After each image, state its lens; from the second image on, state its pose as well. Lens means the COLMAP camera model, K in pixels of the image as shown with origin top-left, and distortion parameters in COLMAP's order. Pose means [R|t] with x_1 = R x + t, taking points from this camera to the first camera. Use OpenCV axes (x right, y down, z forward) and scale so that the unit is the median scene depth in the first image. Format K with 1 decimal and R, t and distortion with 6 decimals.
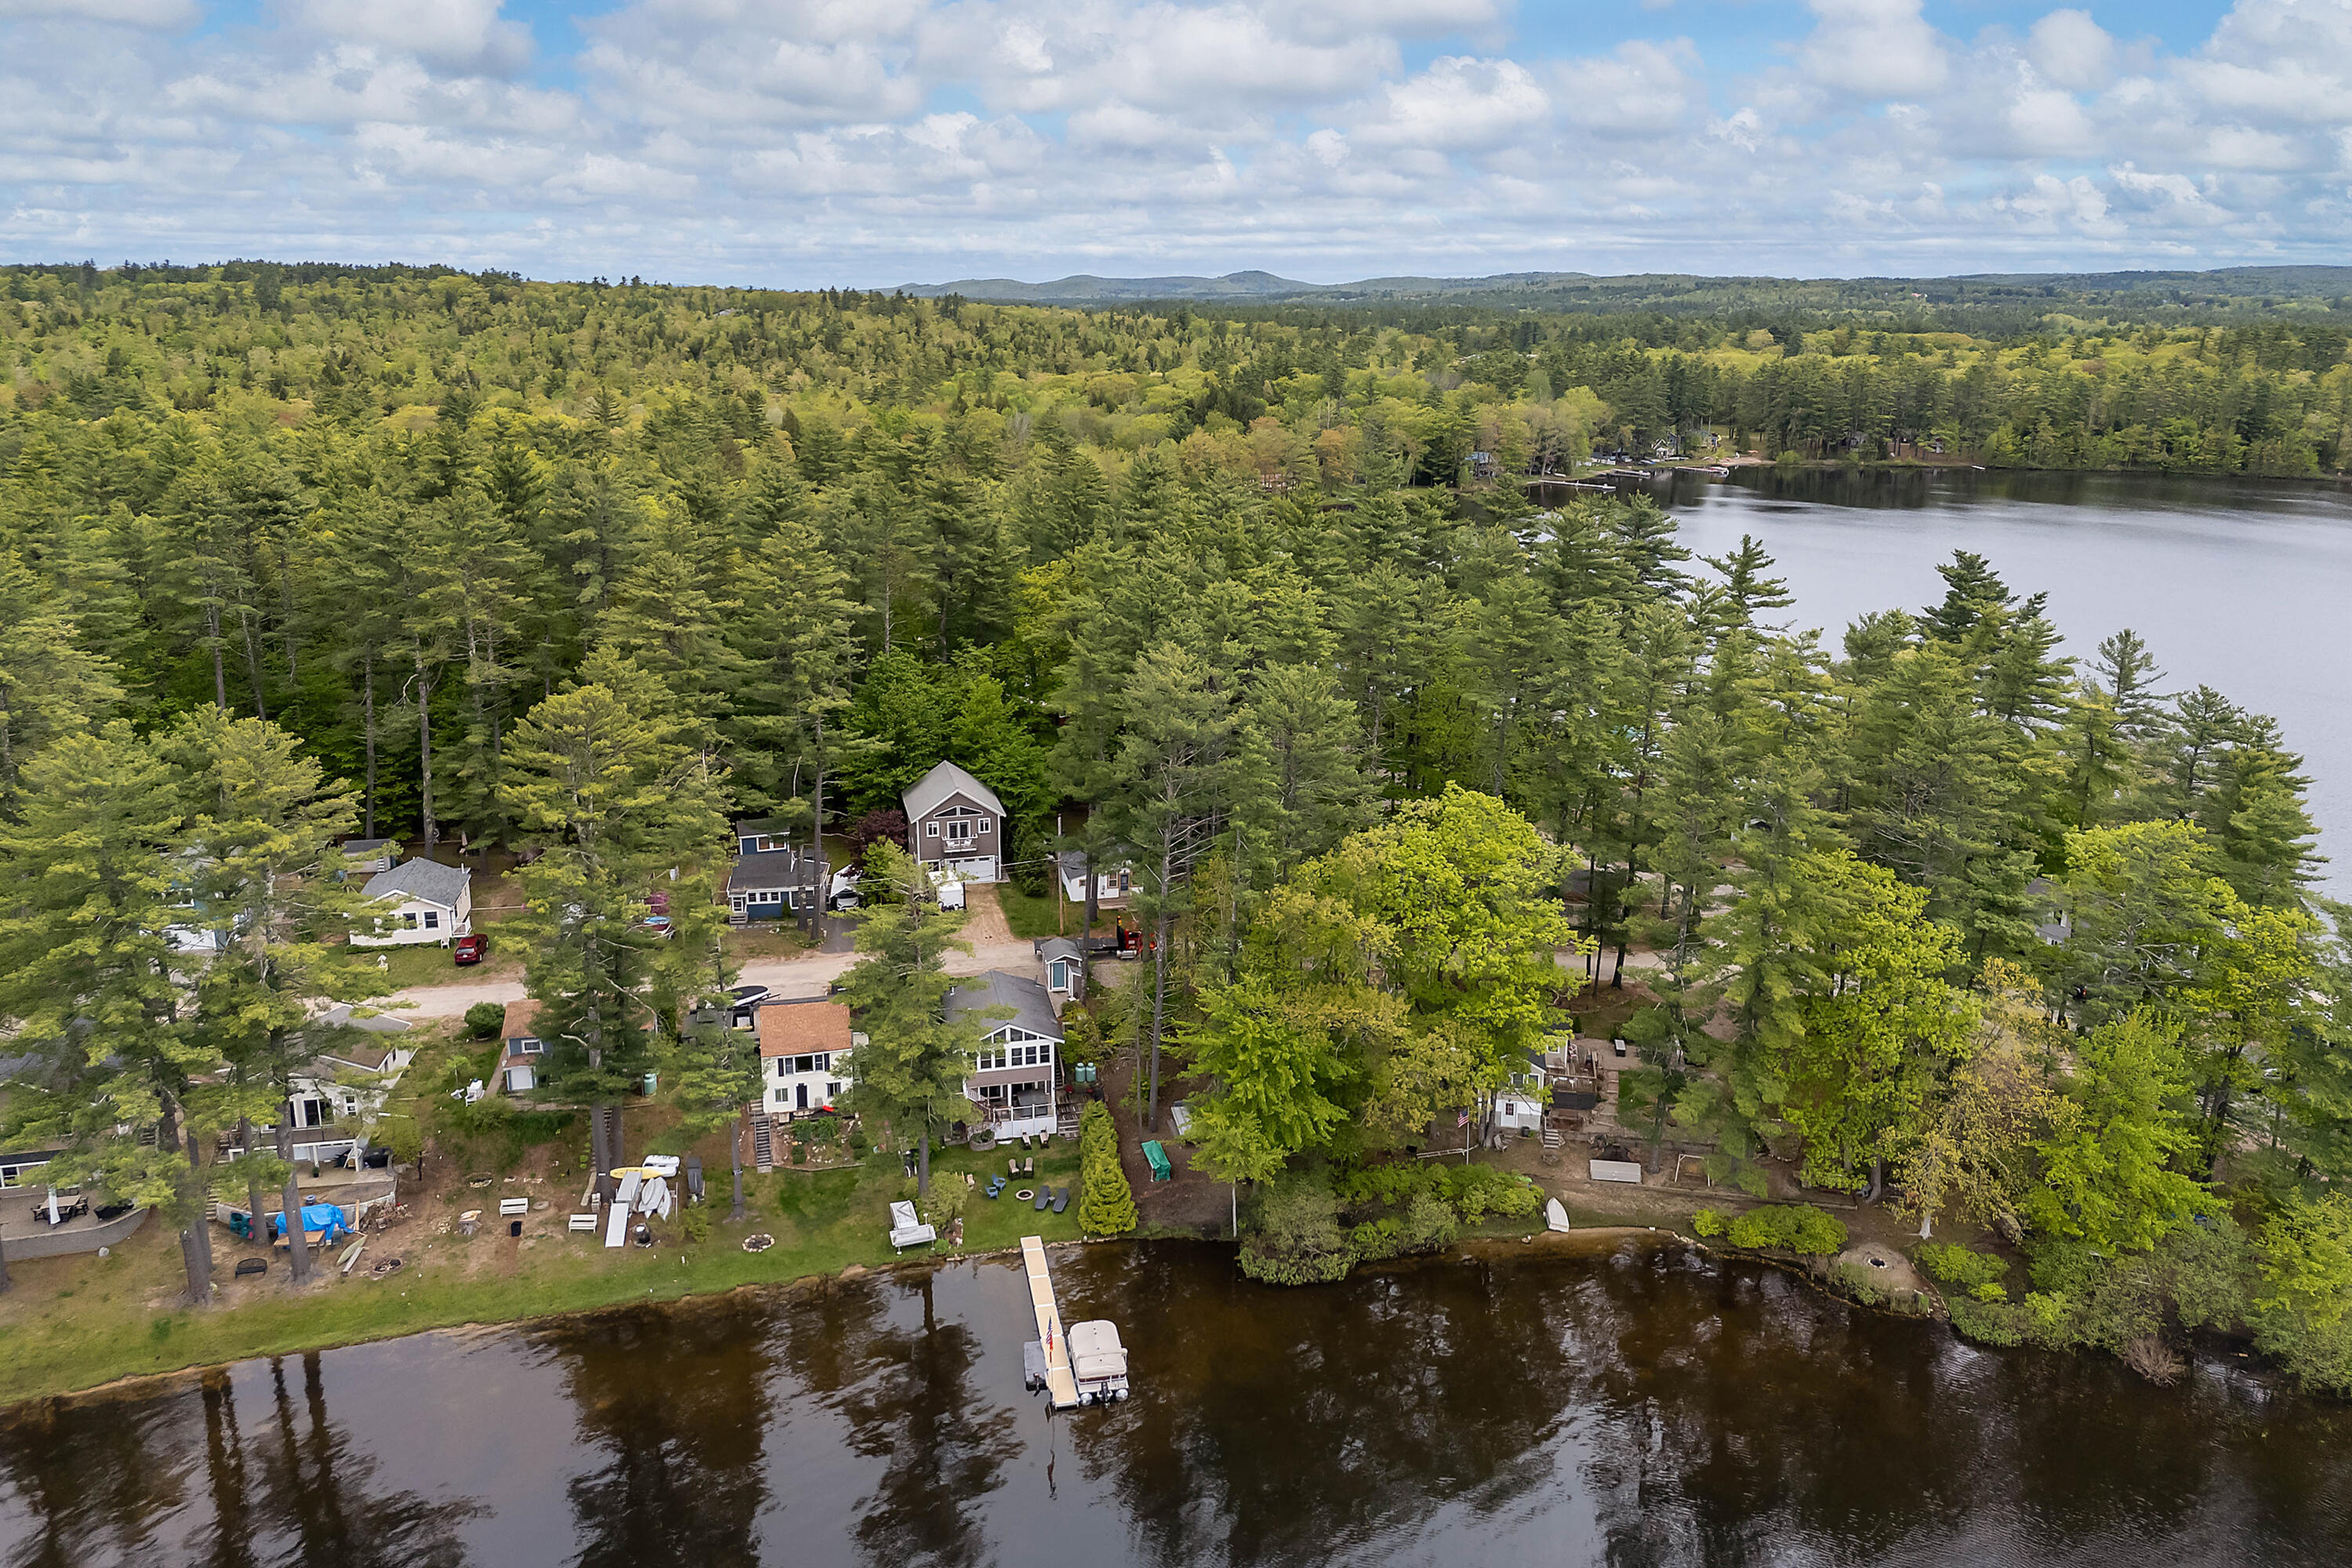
lens RADIAL K [[1730.5, 0, 1176.6], [0, 1730.5, 706.7], [0, 0, 1]] dist [0.054637, -0.003129]
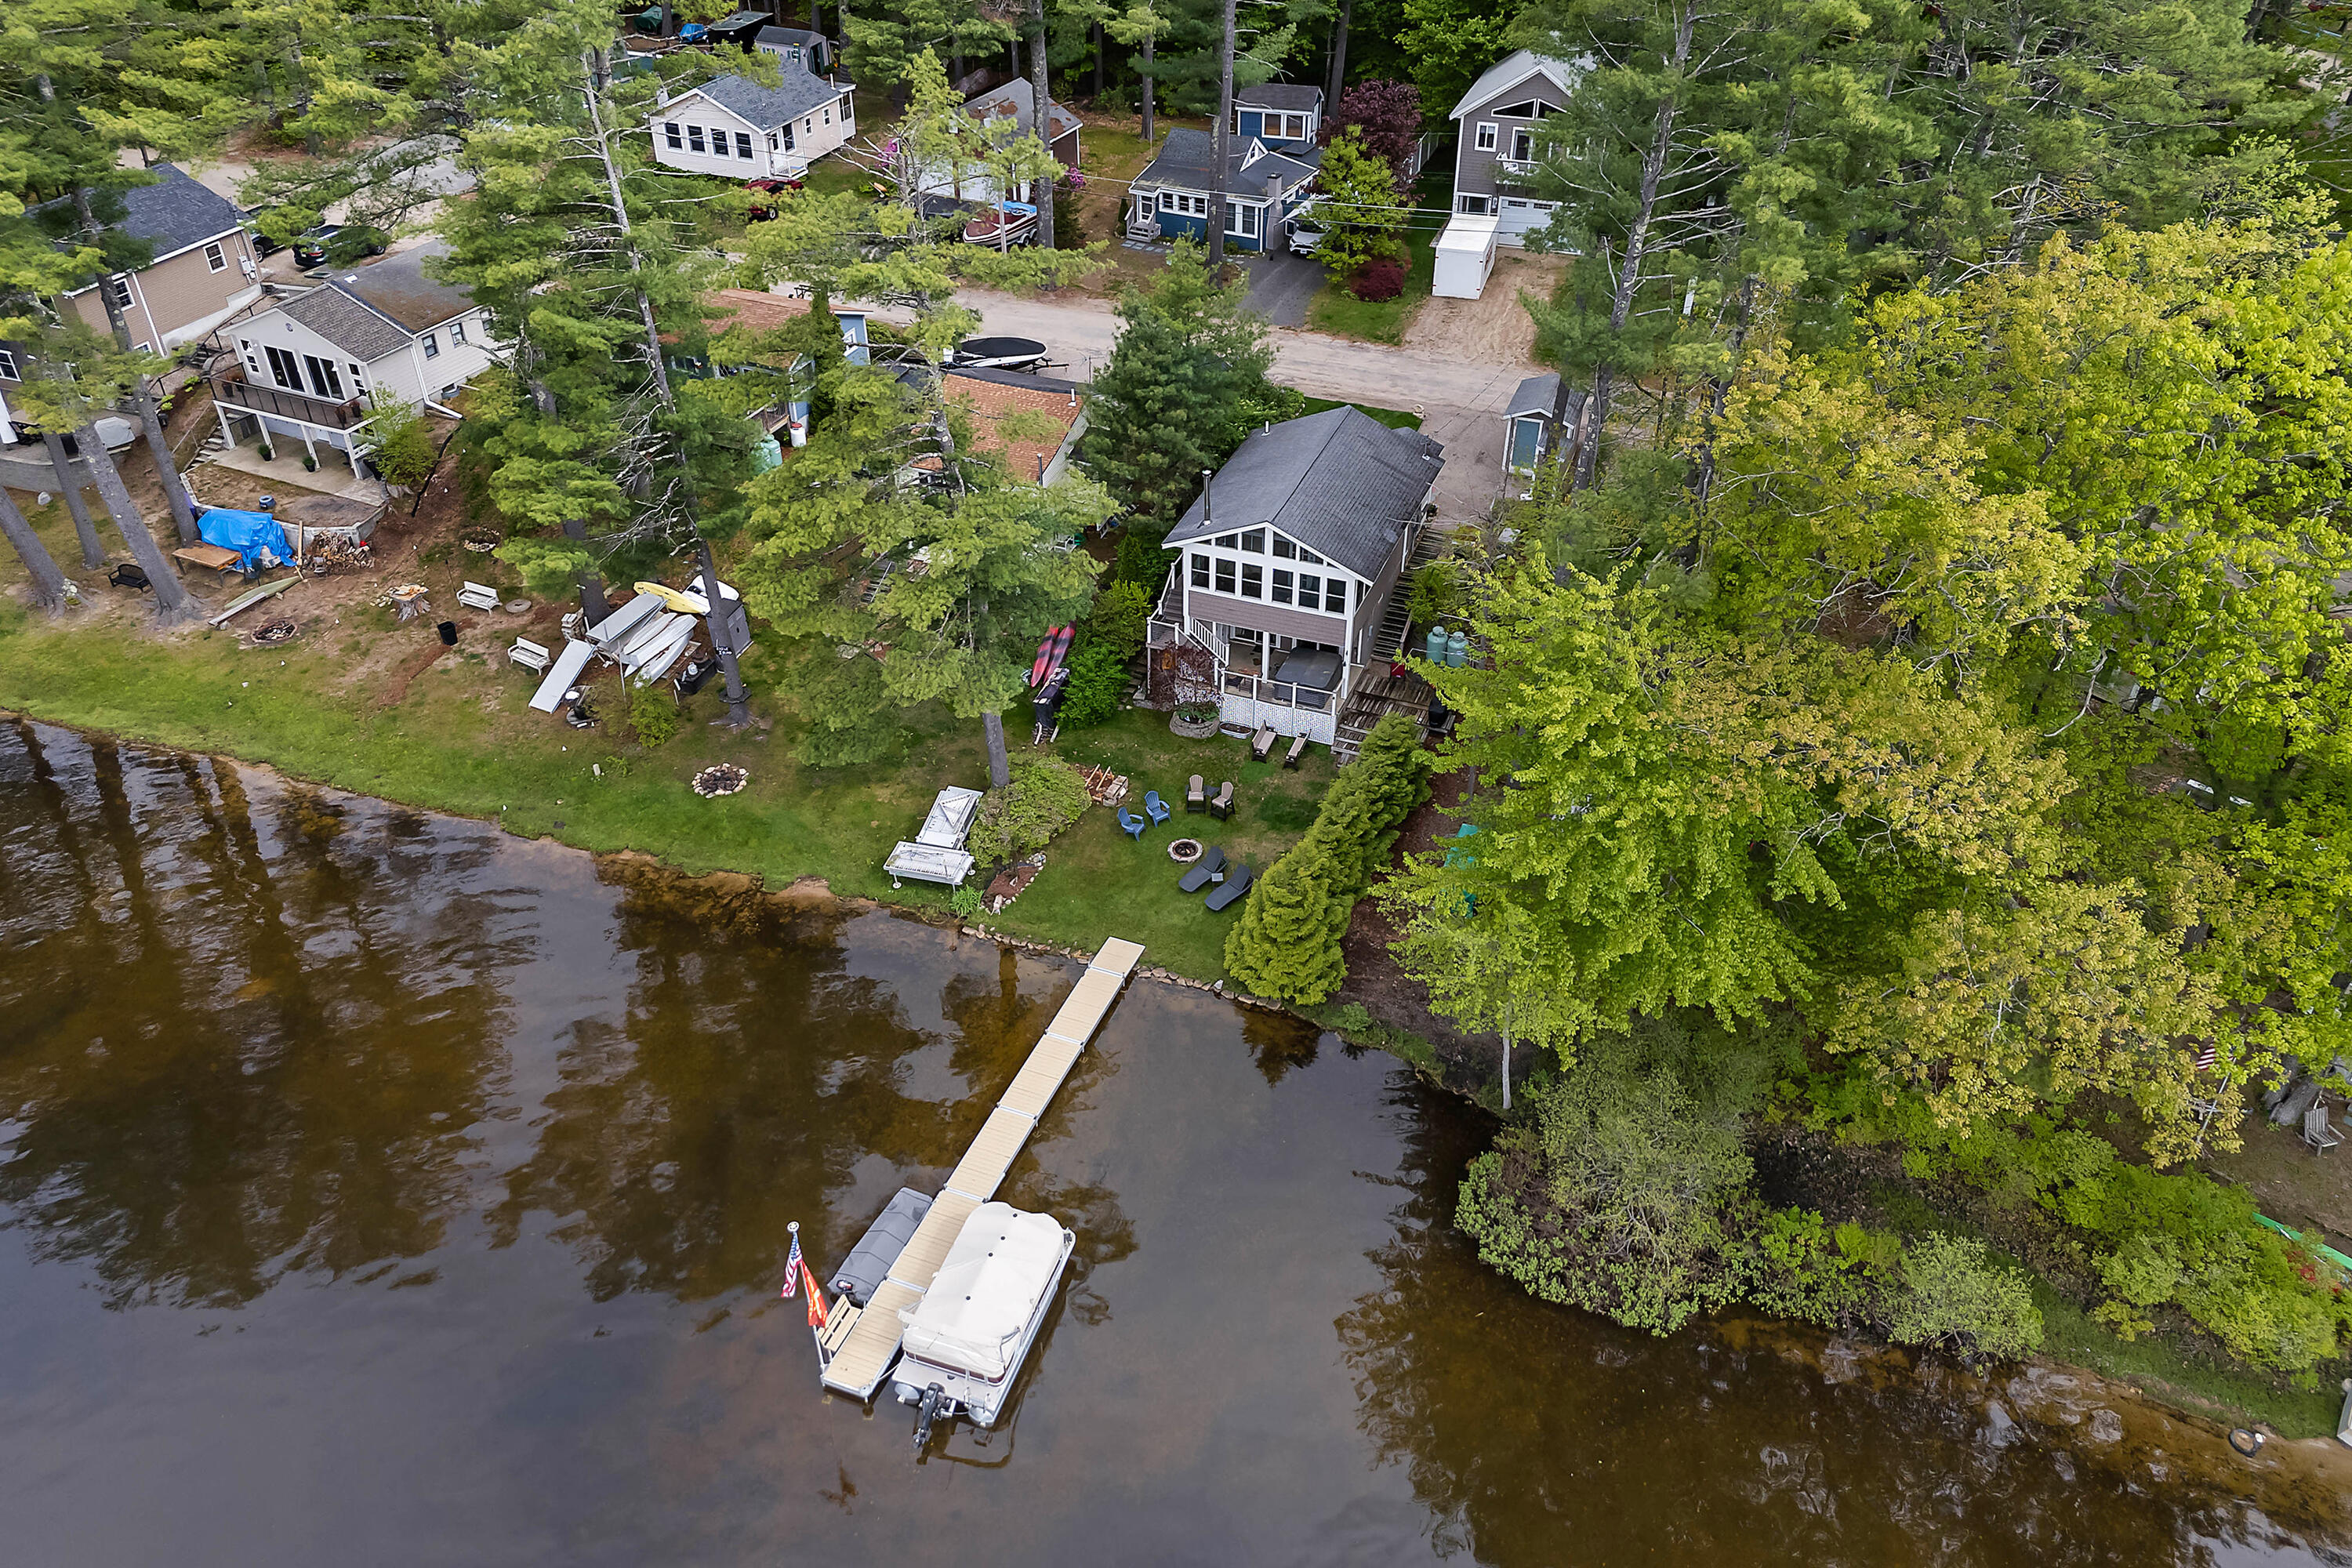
lens RADIAL K [[1730.5, 0, 1176.6], [0, 1730.5, 706.7], [0, 0, 1]] dist [0.054637, -0.003129]
pose [[0.832591, 0.307600, -0.460624, 0.126356], [-0.121159, 0.912621, 0.390441, 0.039422], [0.540474, -0.269269, 0.797108, 0.567849]]
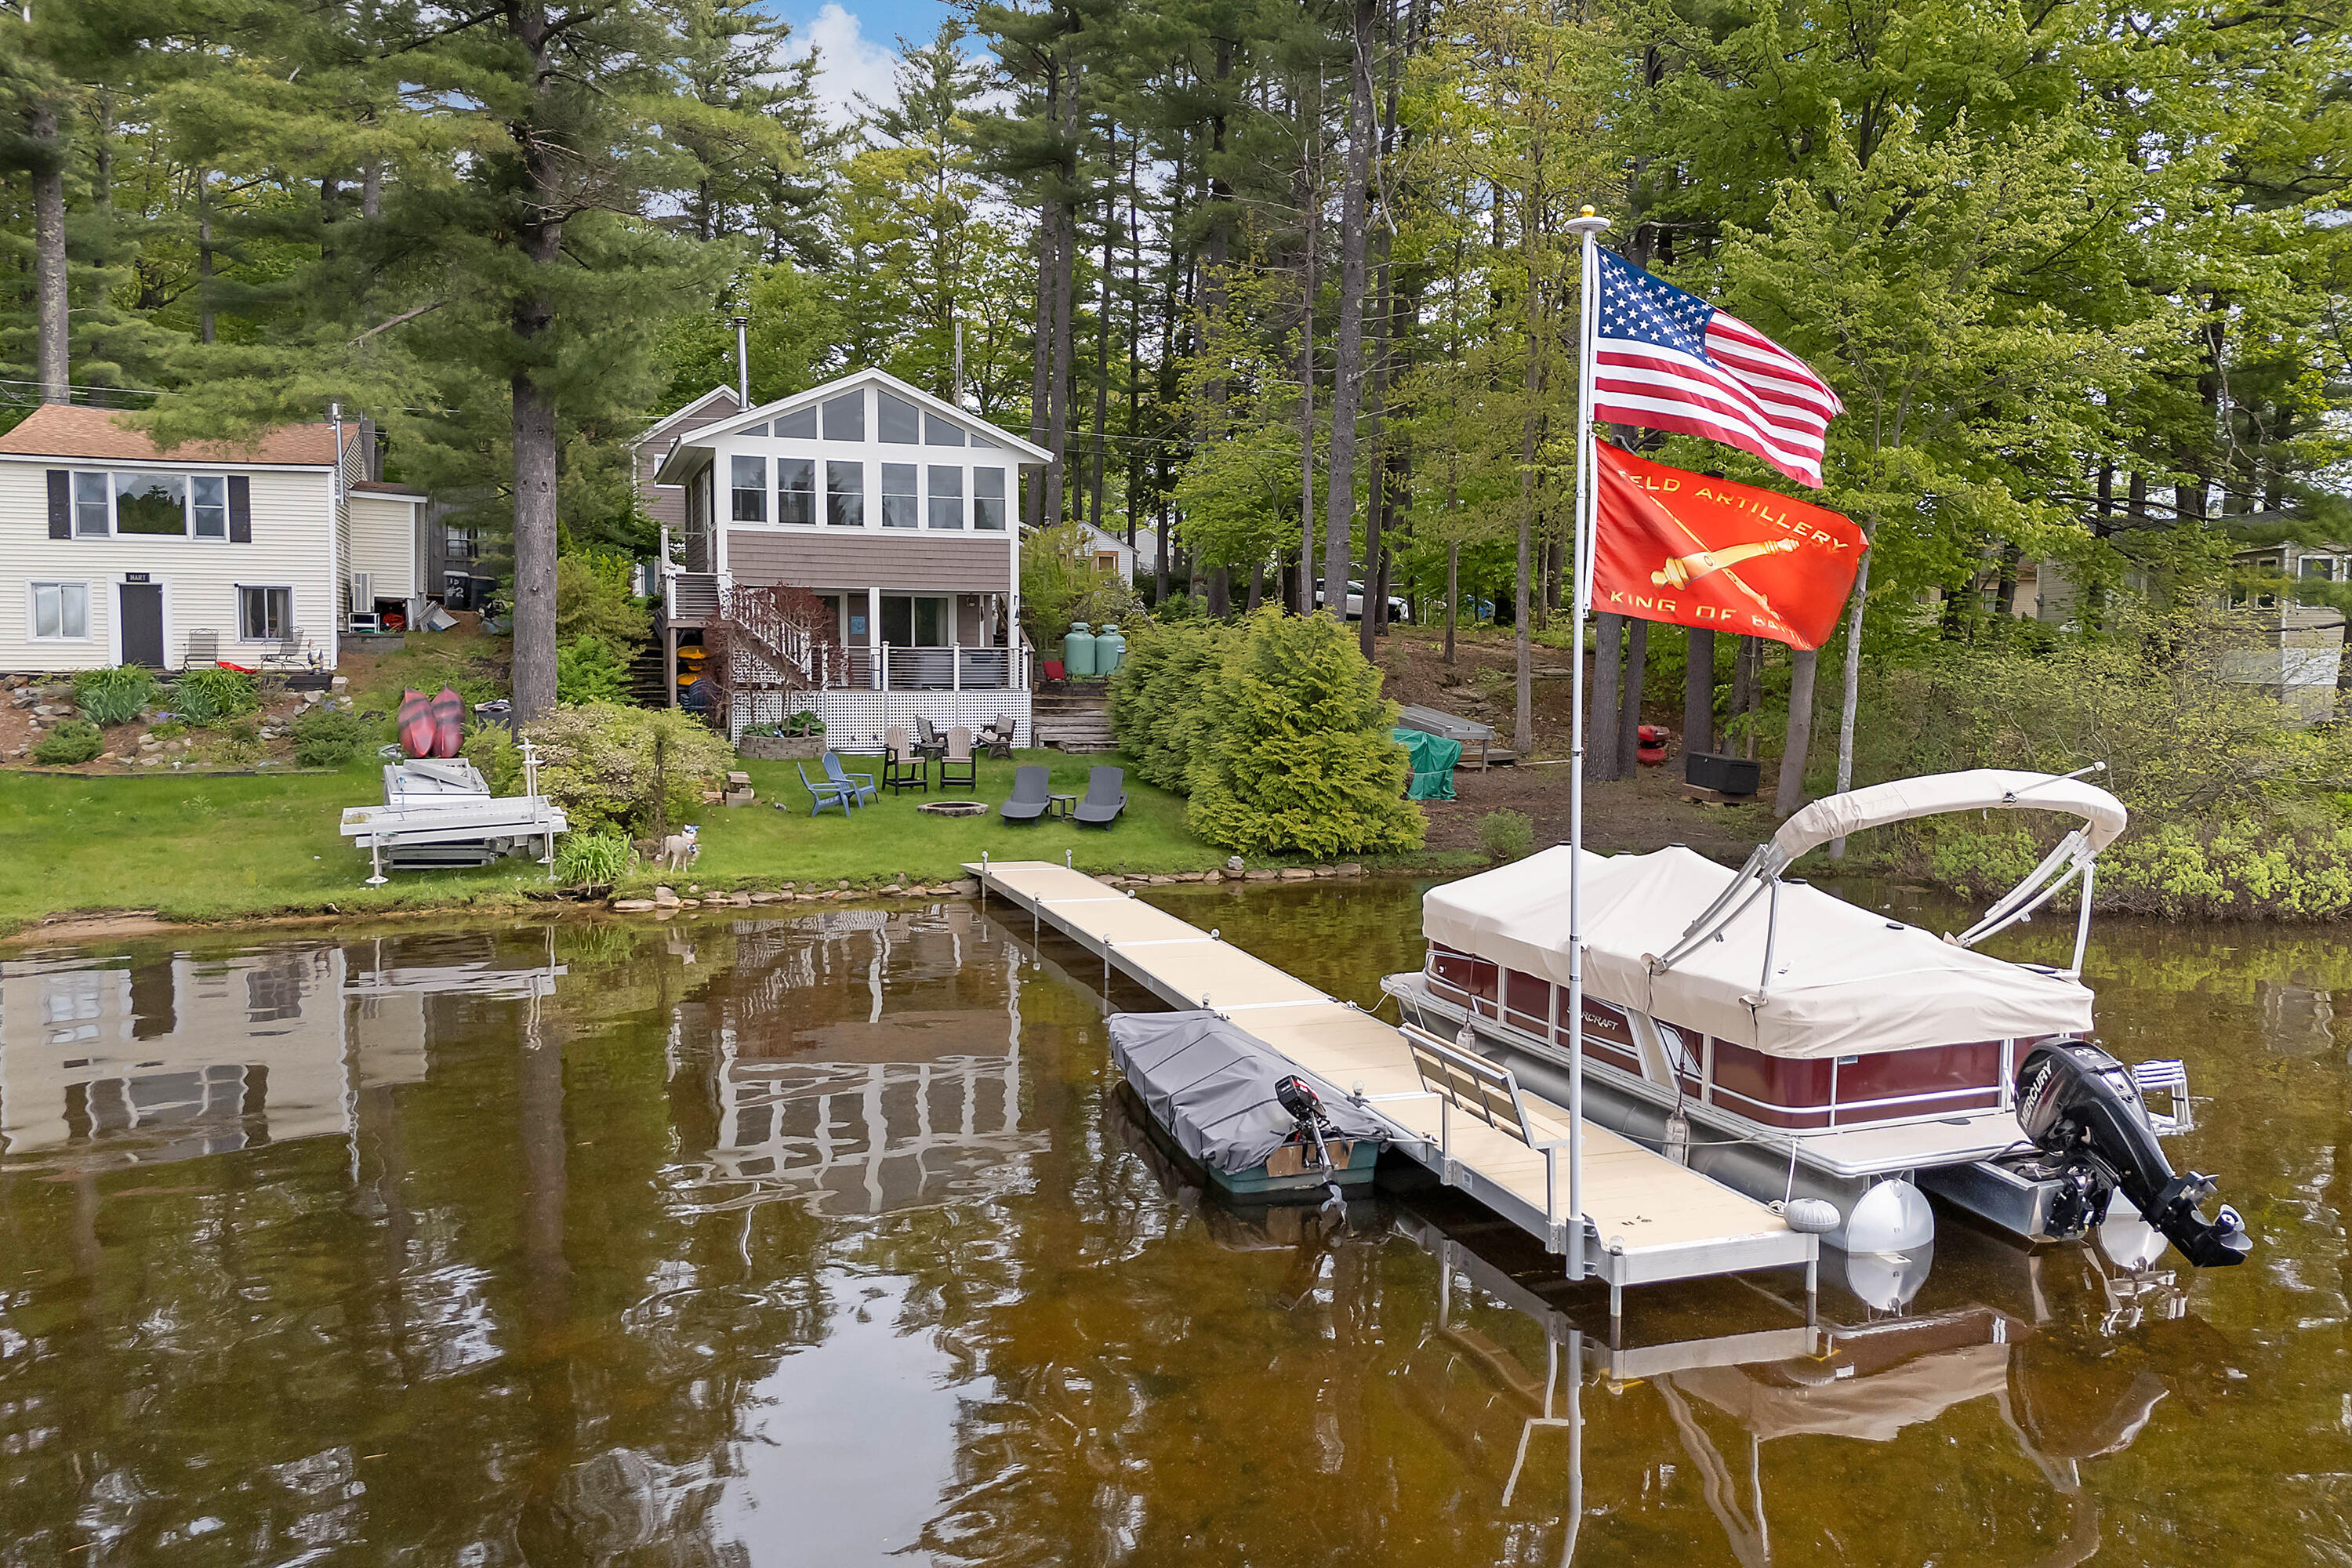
lens RADIAL K [[1725.2, 0, 1176.0], [0, 1725.2, 784.0], [0, 0, 1]] dist [0.057487, -0.001877]
pose [[0.993300, -0.000356, 0.115568, -0.078731], [0.017734, 0.988621, -0.149378, 0.298001], [-0.114200, 0.150426, 0.982003, 0.700206]]
